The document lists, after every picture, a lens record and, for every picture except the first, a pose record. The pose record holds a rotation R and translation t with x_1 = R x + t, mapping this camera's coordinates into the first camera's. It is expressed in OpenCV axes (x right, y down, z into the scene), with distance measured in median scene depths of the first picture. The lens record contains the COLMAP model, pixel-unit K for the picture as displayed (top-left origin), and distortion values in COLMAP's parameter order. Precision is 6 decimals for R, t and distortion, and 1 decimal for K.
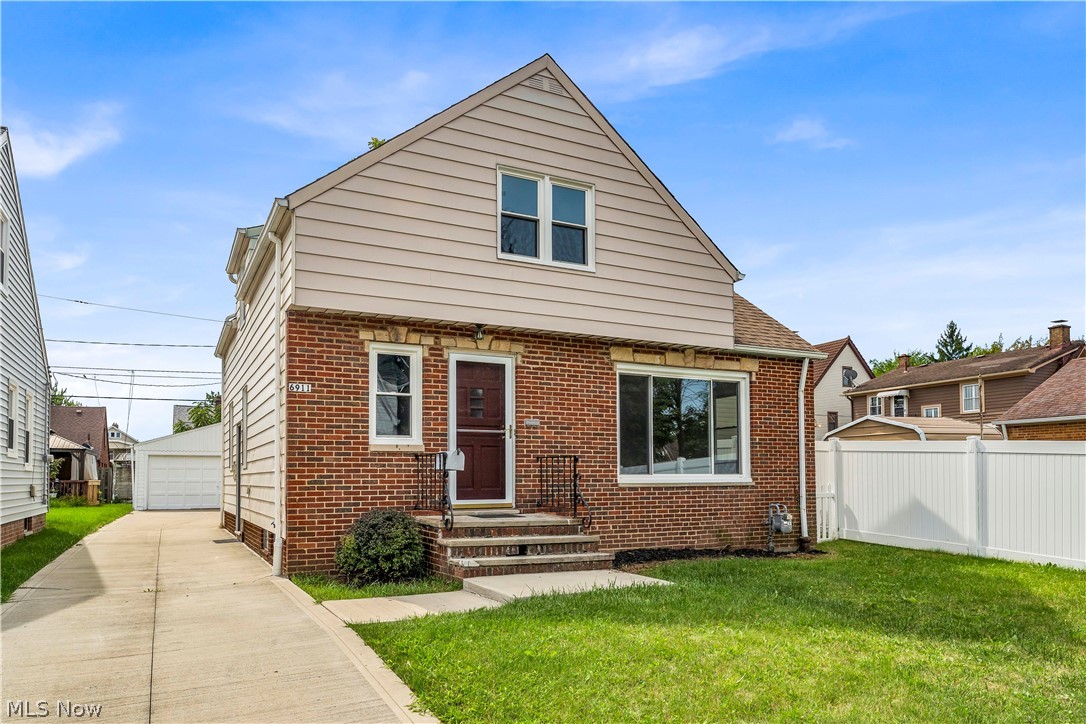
lens RADIAL K [[655.1, 0, 543.1], [0, 655.1, 361.2], [0, 0, 1]] dist [0.003873, -0.001959]
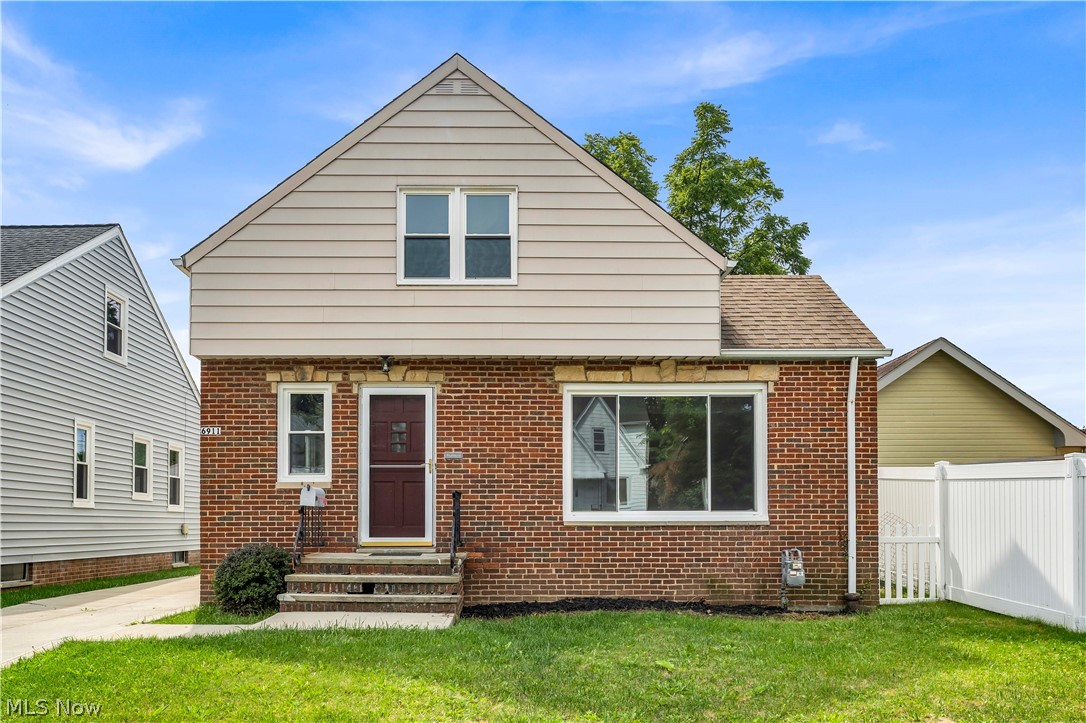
lens RADIAL K [[740.6, 0, 546.7], [0, 740.6, 400.6], [0, 0, 1]] dist [0.003119, 0.004781]
pose [[0.911700, -0.065341, -0.405628, 0.519039], [0.070450, 0.997513, -0.002340, 0.026757], [0.404772, -0.026443, 0.914035, 0.093049]]
